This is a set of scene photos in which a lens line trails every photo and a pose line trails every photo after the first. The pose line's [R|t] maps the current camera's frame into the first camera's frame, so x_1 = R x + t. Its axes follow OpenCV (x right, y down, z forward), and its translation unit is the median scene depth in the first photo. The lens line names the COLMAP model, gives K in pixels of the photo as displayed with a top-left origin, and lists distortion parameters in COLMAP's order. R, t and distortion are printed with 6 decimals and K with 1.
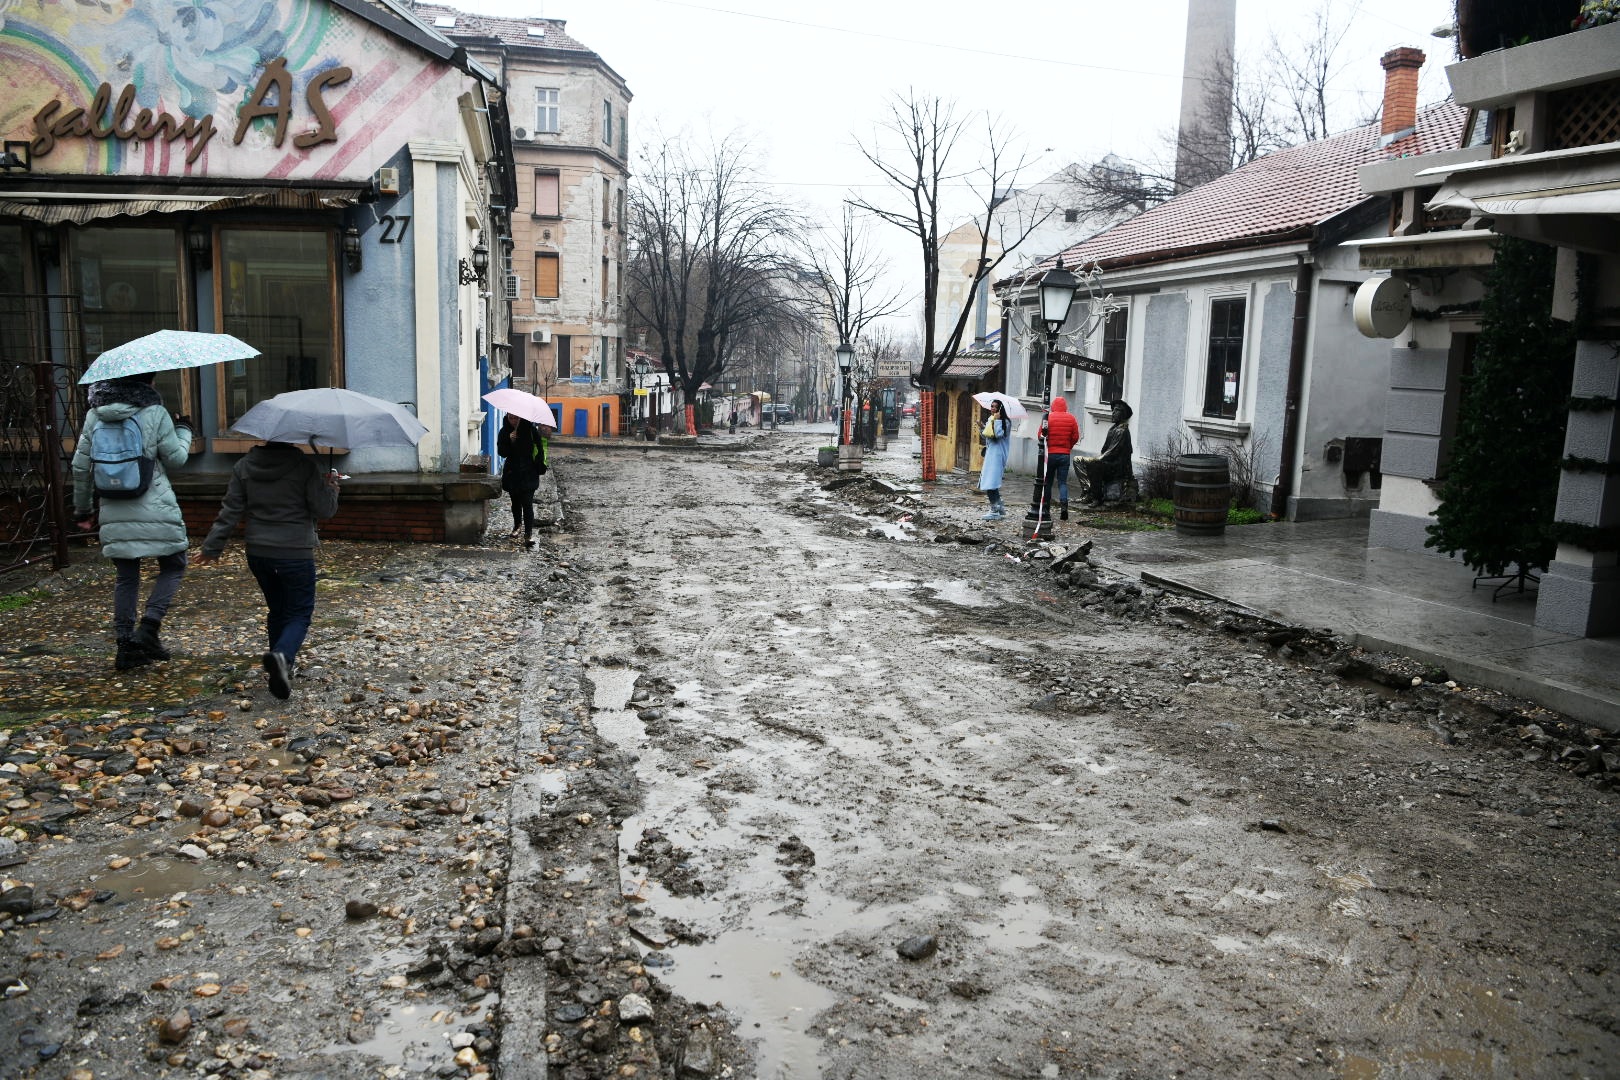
lens RADIAL K [[1111.6, 0, 812.4], [0, 1111.6, 530.2], [0, 0, 1]] dist [-0.073134, 0.007538]
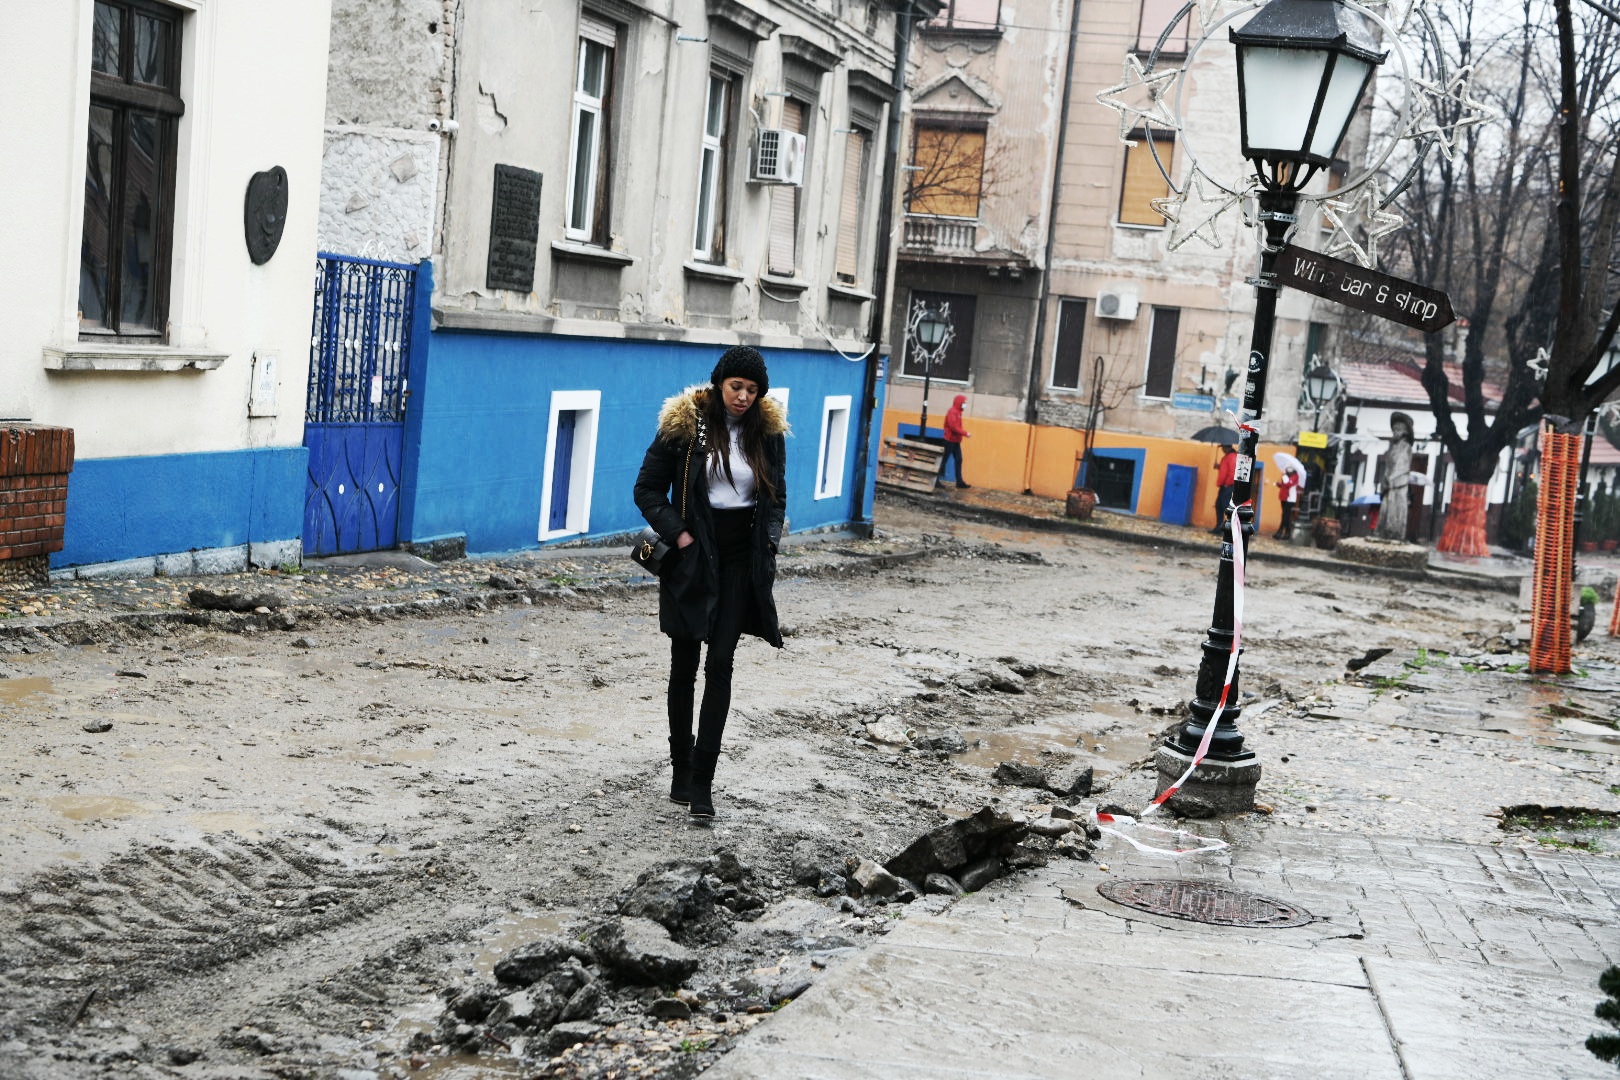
lens RADIAL K [[2241.0, 0, 810.0], [0, 2241.0, 540.0], [0, 0, 1]] dist [0.143623, 0.078044]
pose [[0.864231, 0.103665, -0.492300, 0.484487], [-0.147890, 0.987654, -0.051648, -0.022831], [0.480868, 0.117442, 0.868892, 0.399394]]
